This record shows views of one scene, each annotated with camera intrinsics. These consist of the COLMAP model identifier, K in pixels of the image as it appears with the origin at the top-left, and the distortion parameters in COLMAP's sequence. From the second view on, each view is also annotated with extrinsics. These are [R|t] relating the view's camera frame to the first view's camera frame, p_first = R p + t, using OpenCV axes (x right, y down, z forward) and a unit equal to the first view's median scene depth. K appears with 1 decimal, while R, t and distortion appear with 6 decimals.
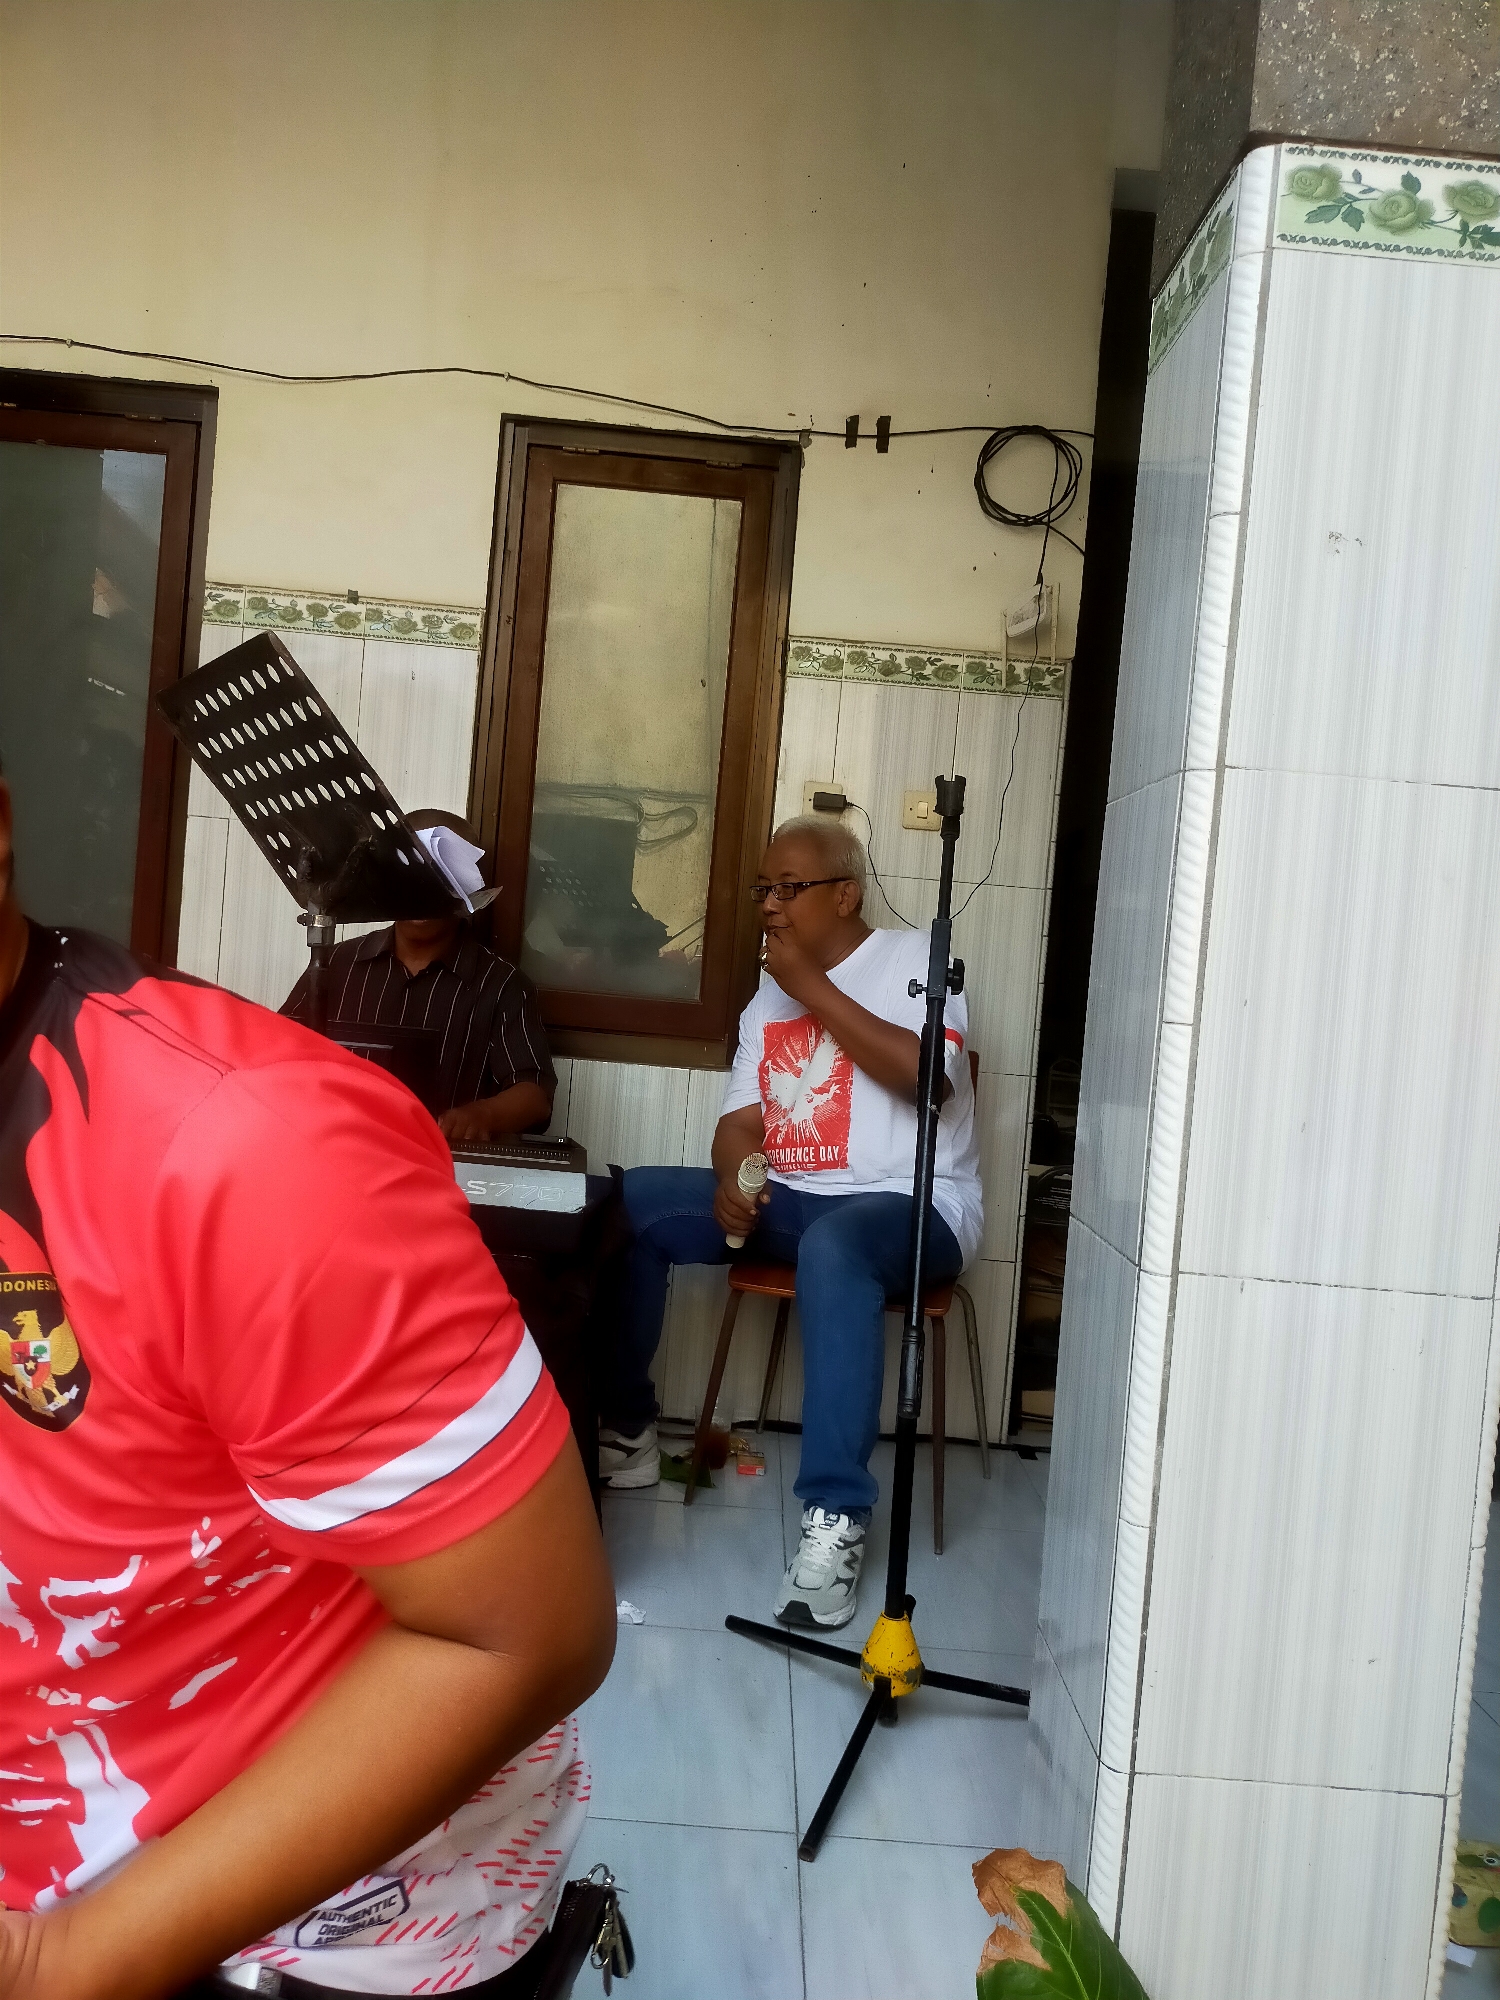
lens RADIAL K [[1472.3, 0, 752.9], [0, 1472.3, 981.0], [0, 0, 1]] dist [0.033235, -0.060697]
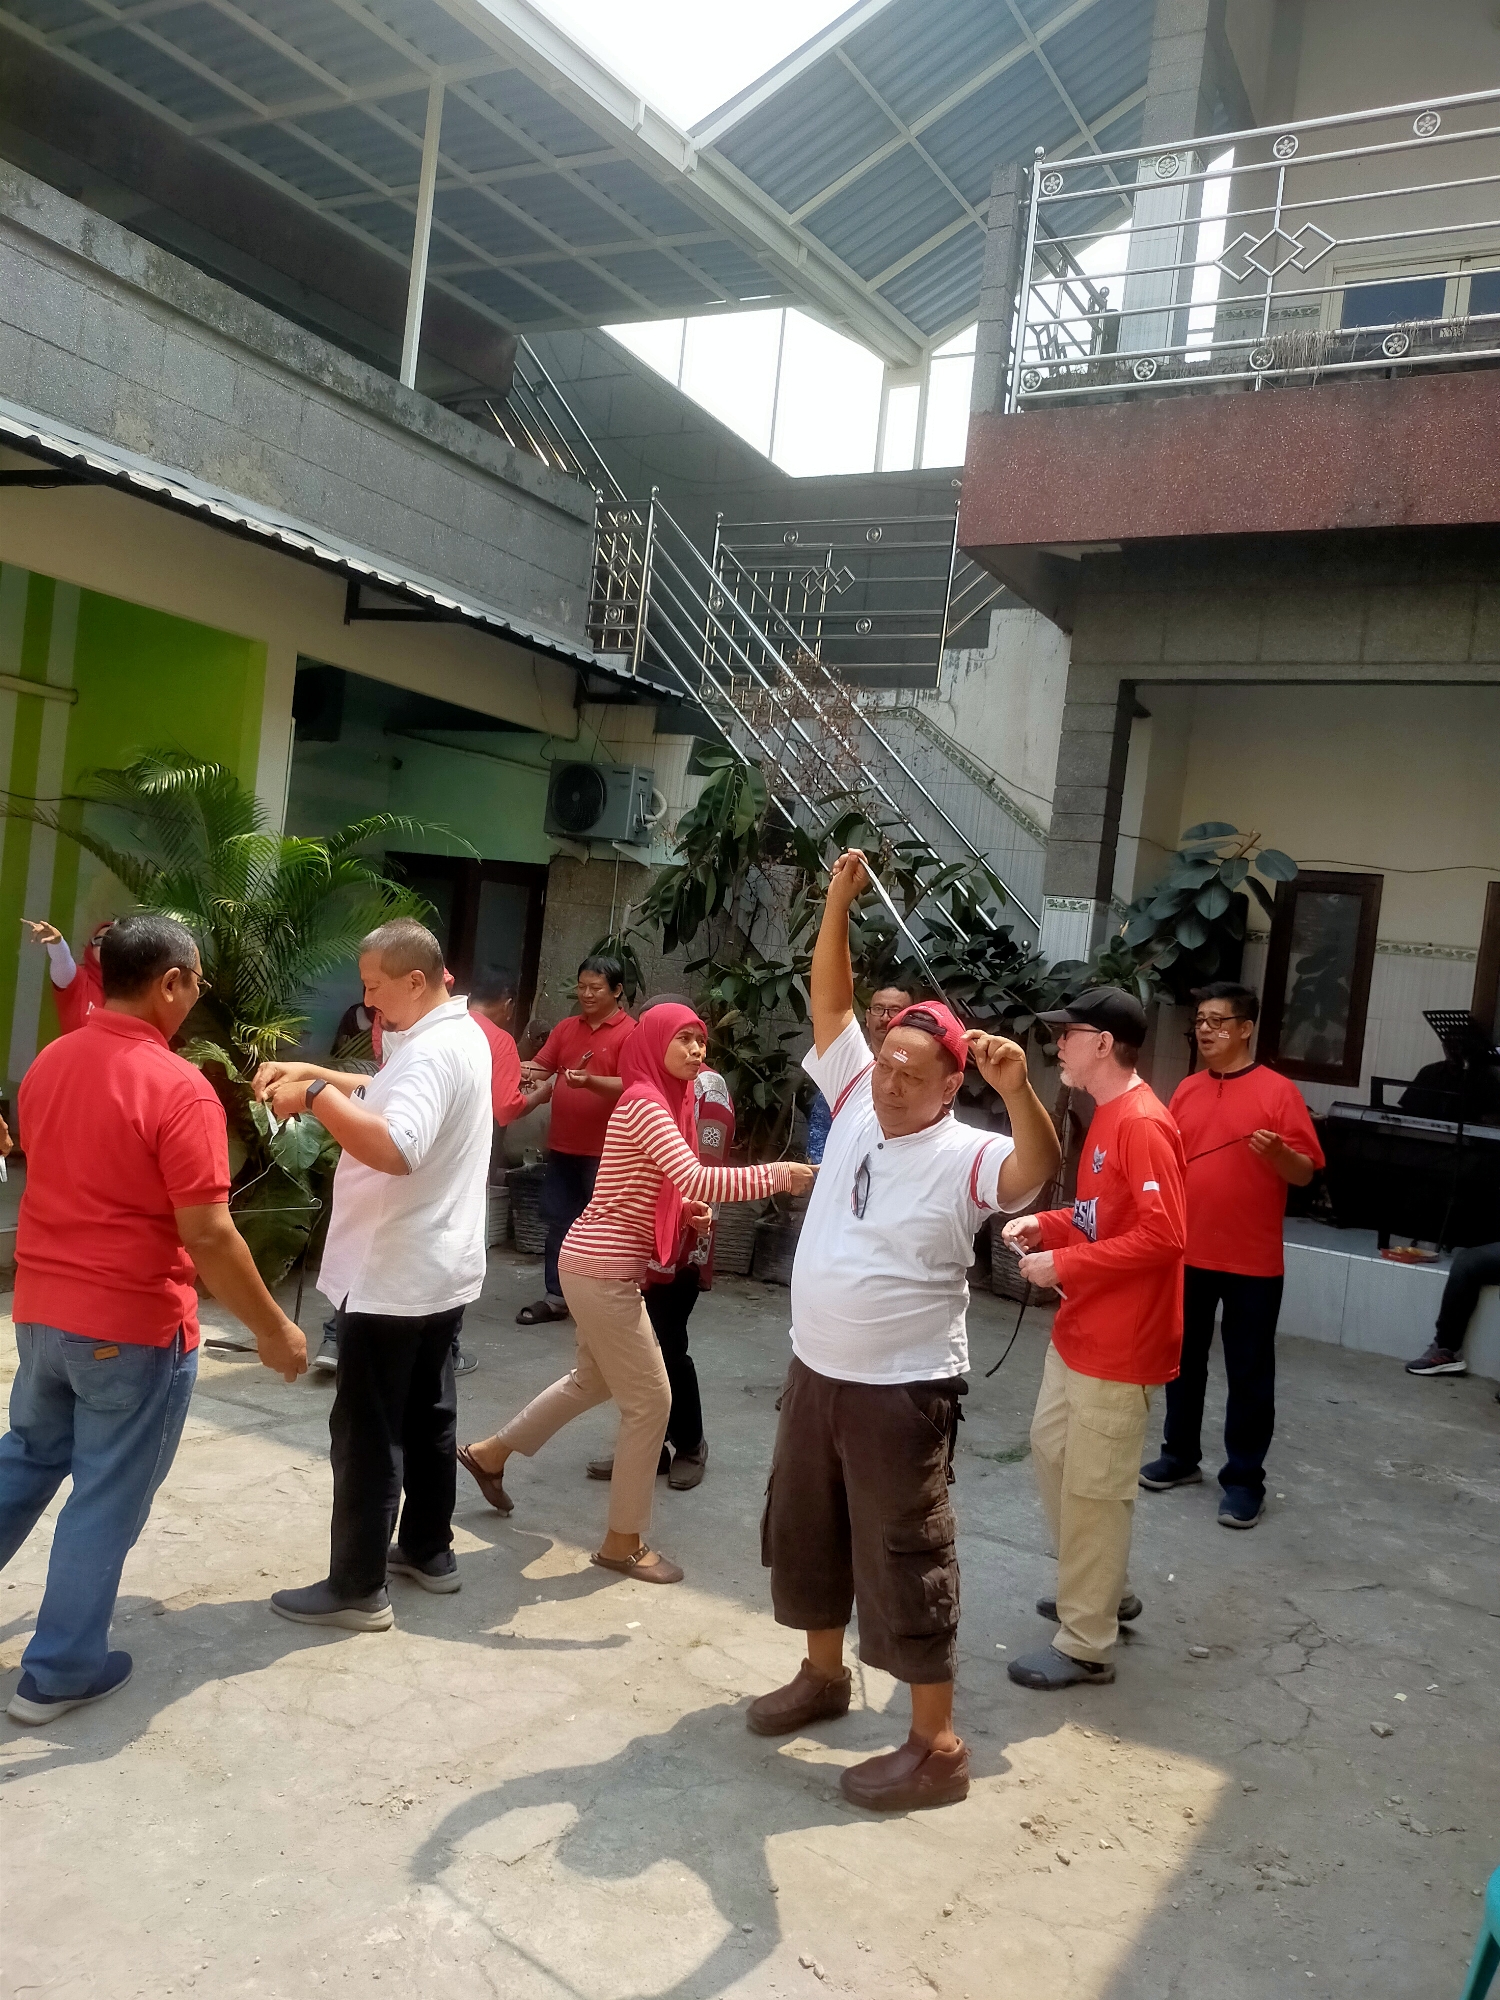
lens RADIAL K [[1550.0, 0, 767.1], [0, 1550.0, 1001.5], [0, 0, 1]] dist [0.043691, -0.066376]
pose [[0.874202, 0.016171, -0.485294, 0.079183], [-0.038902, 0.998565, -0.036804, 0.015415], [0.484002, 0.051053, 0.873576, -2.315773]]
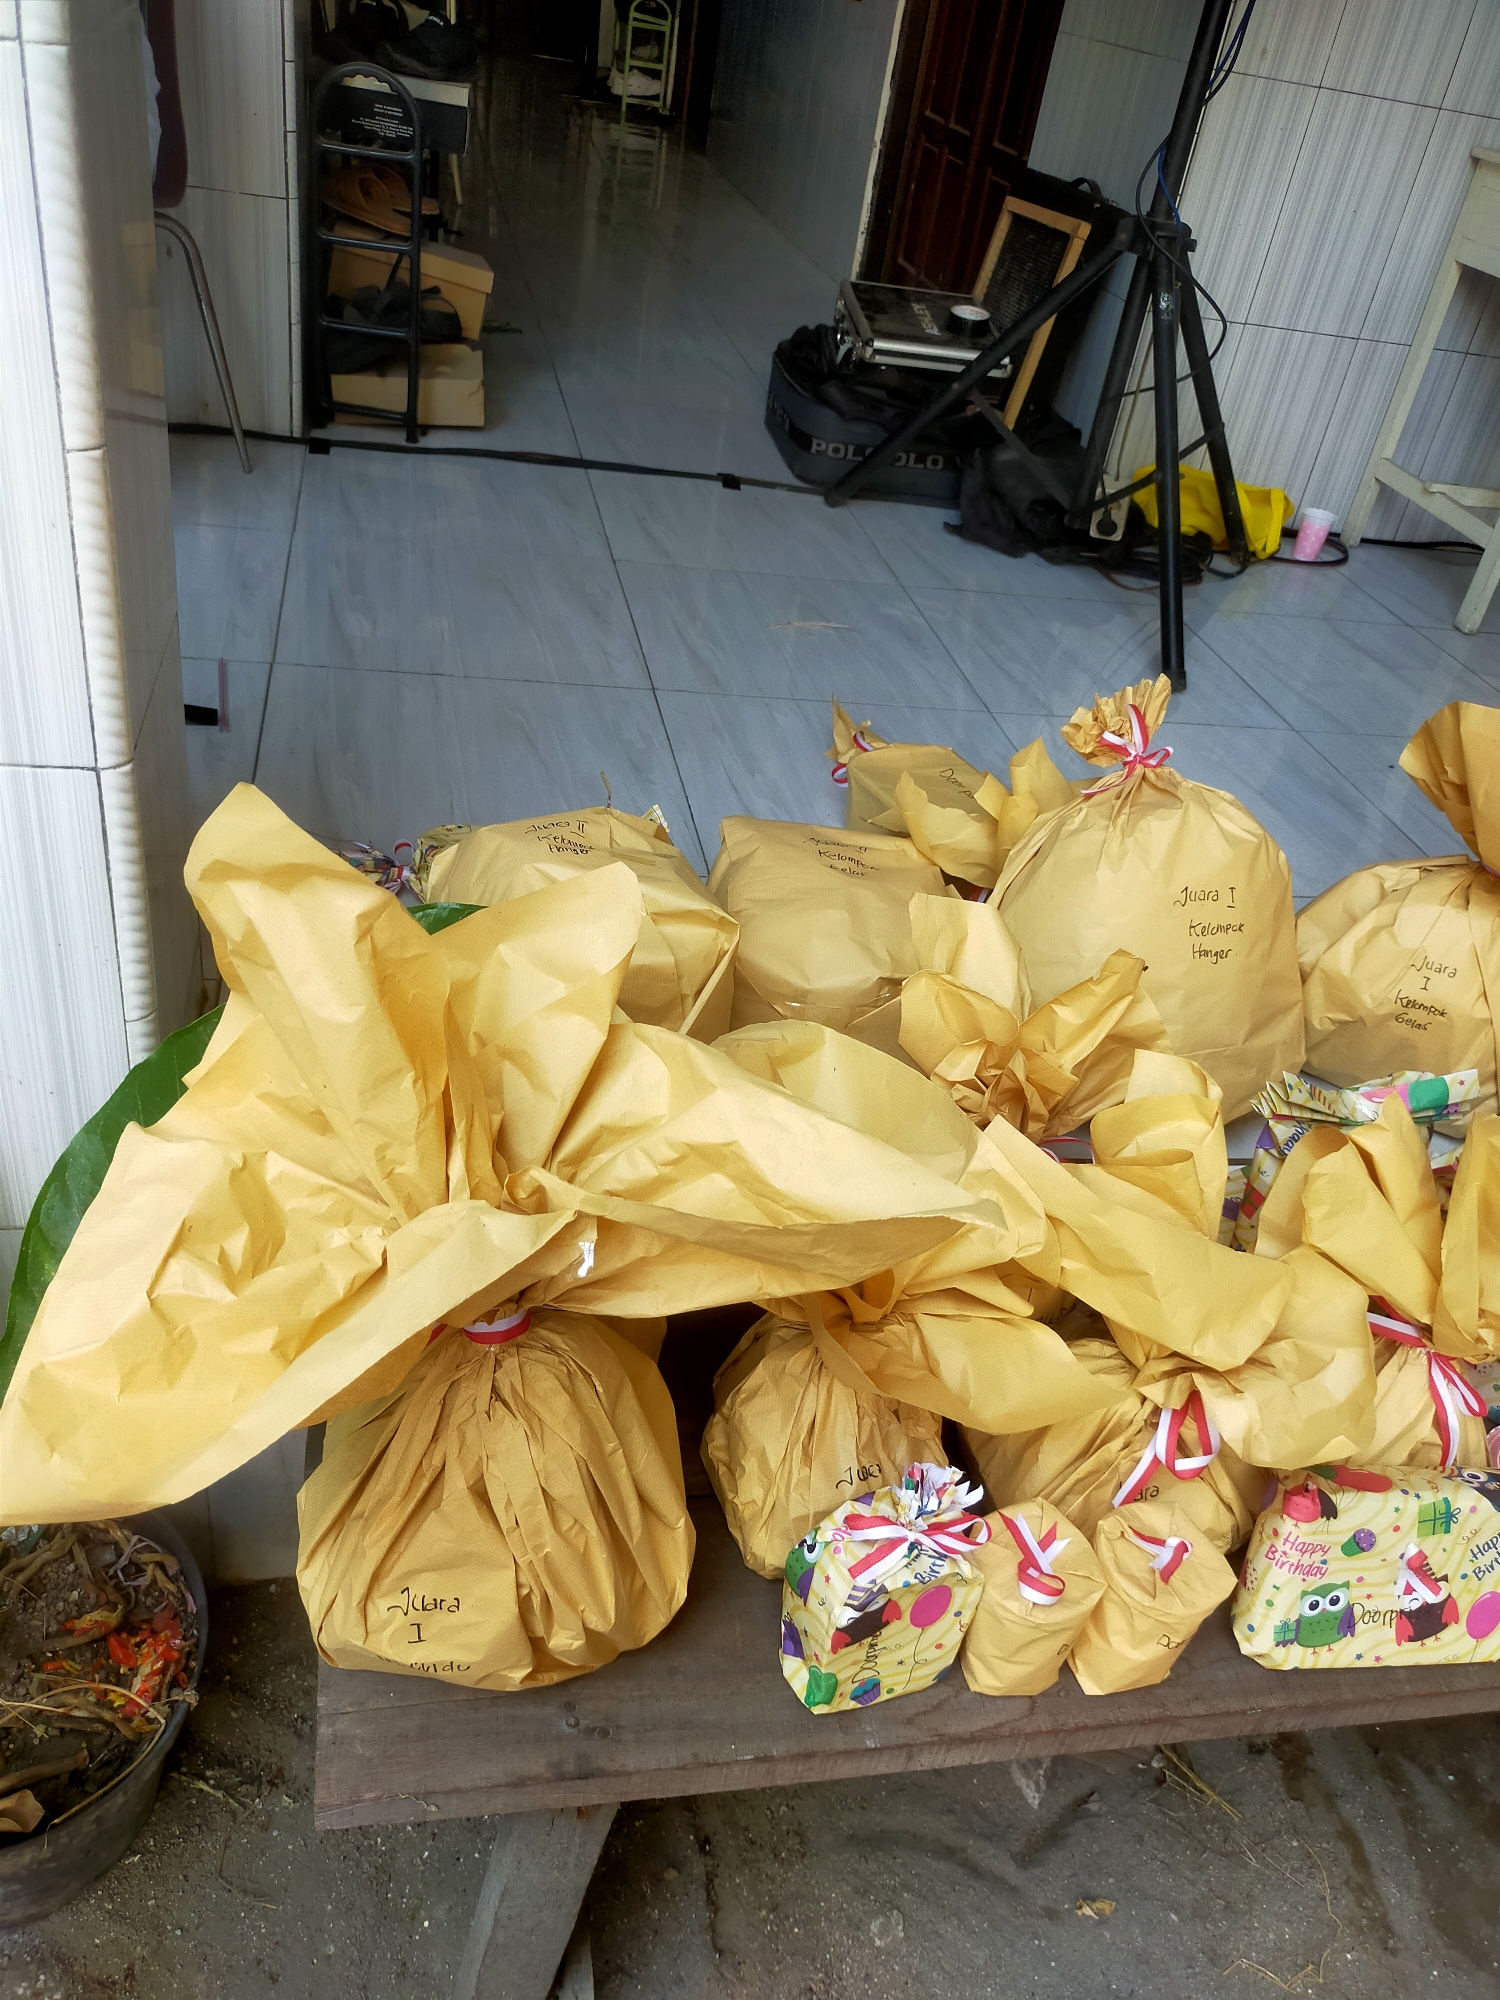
lens RADIAL K [[1506.1, 0, 740.1], [0, 1506.1, 995.5], [0, 0, 1]] dist [-0.002617, -0.005018]
pose [[0.981840, -0.061104, 0.179602, 0.269954], [-0.055016, 0.814319, 0.577804, 0.068497], [-0.181560, -0.577192, 0.796170, 0.091985]]
